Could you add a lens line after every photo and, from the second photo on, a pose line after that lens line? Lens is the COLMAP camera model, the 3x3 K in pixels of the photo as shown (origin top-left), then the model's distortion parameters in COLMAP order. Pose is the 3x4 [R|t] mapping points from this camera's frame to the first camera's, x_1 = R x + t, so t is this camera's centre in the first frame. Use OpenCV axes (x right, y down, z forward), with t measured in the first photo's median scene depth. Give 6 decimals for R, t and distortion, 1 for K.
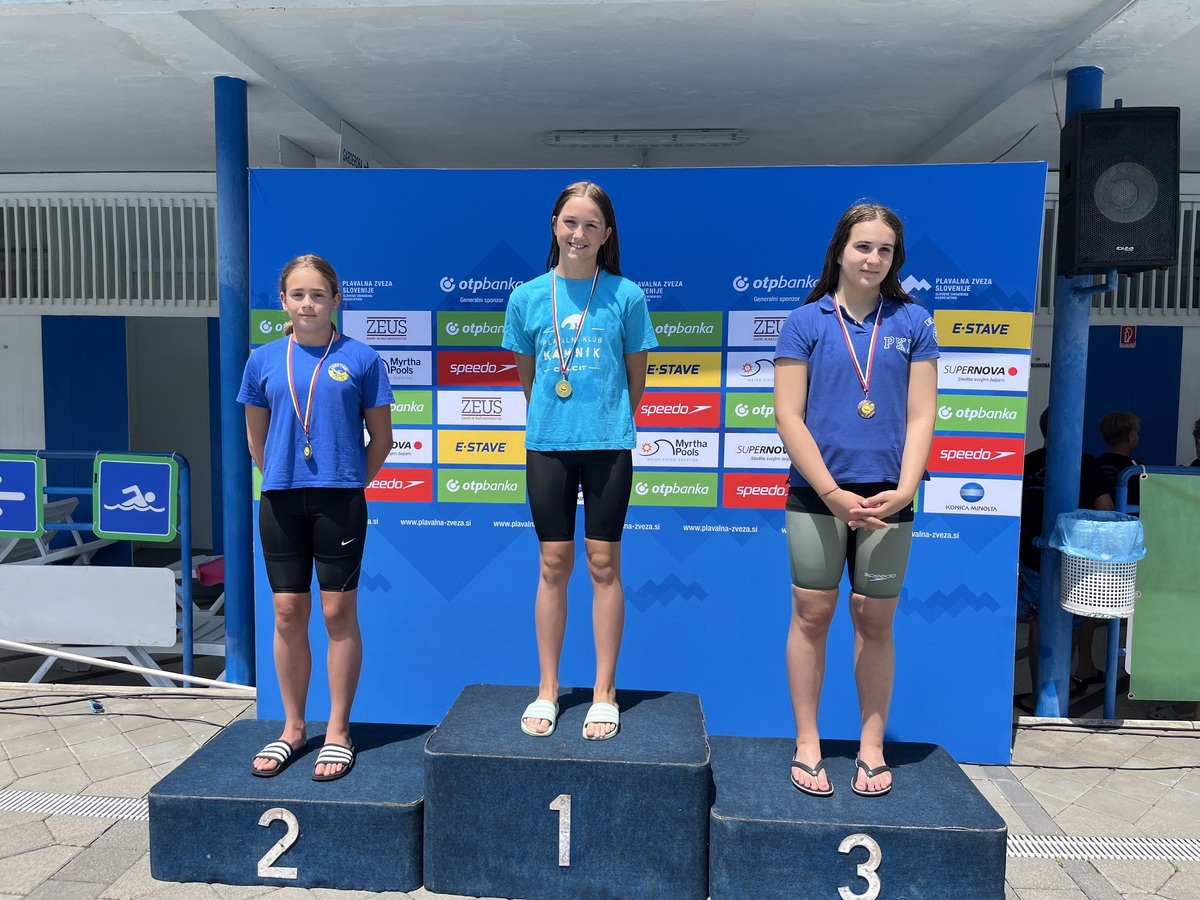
lens RADIAL K [[845.9, 0, 599.6], [0, 845.9, 501.9], [0, 0, 1]] dist [0.078364, -0.080813]
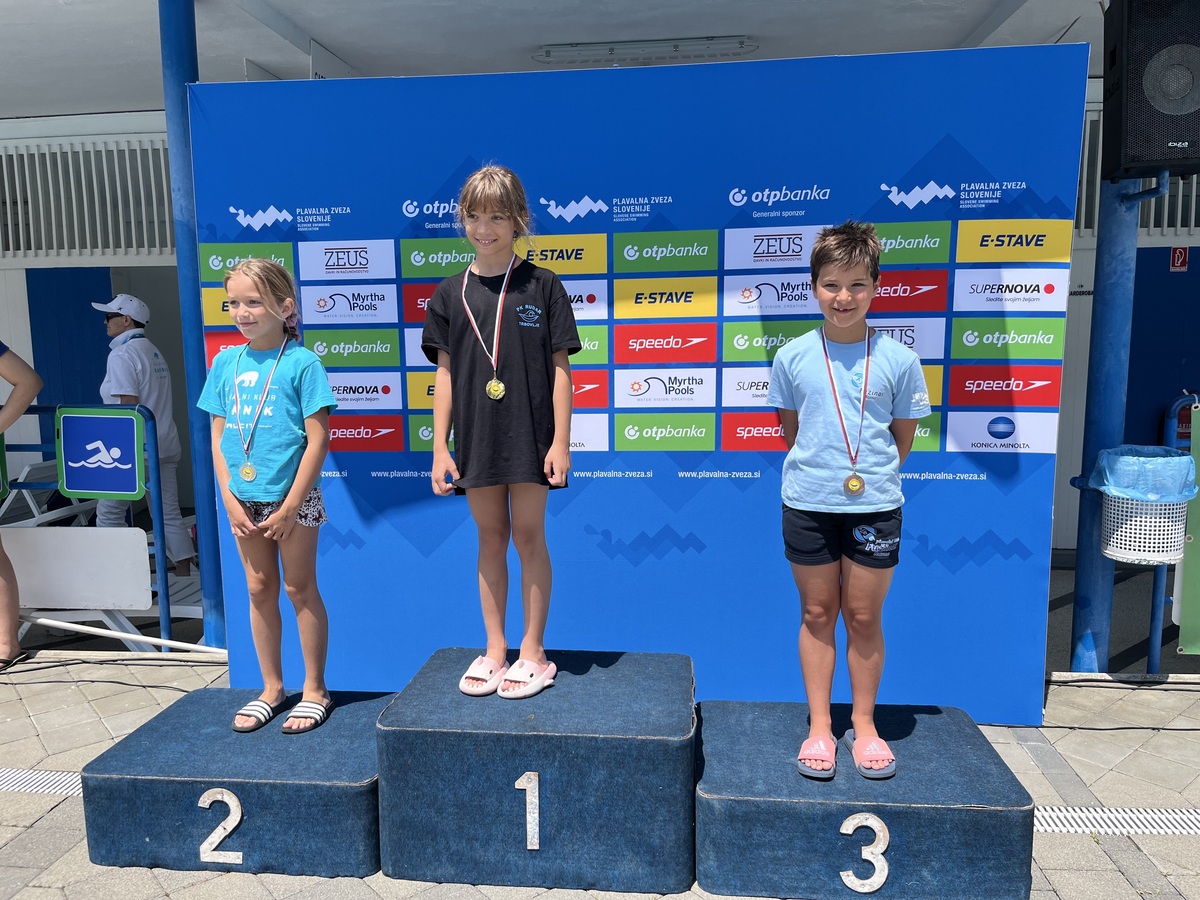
lens RADIAL K [[845.9, 0, 599.6], [0, 845.9, 501.9], [0, 0, 1]] dist [0.078364, -0.080813]
pose [[0.999101, -0.018514, -0.038149, 0.049731], [0.020576, 0.998309, 0.054367, 0.009136], [0.037078, -0.055103, 0.997792, 0.088833]]
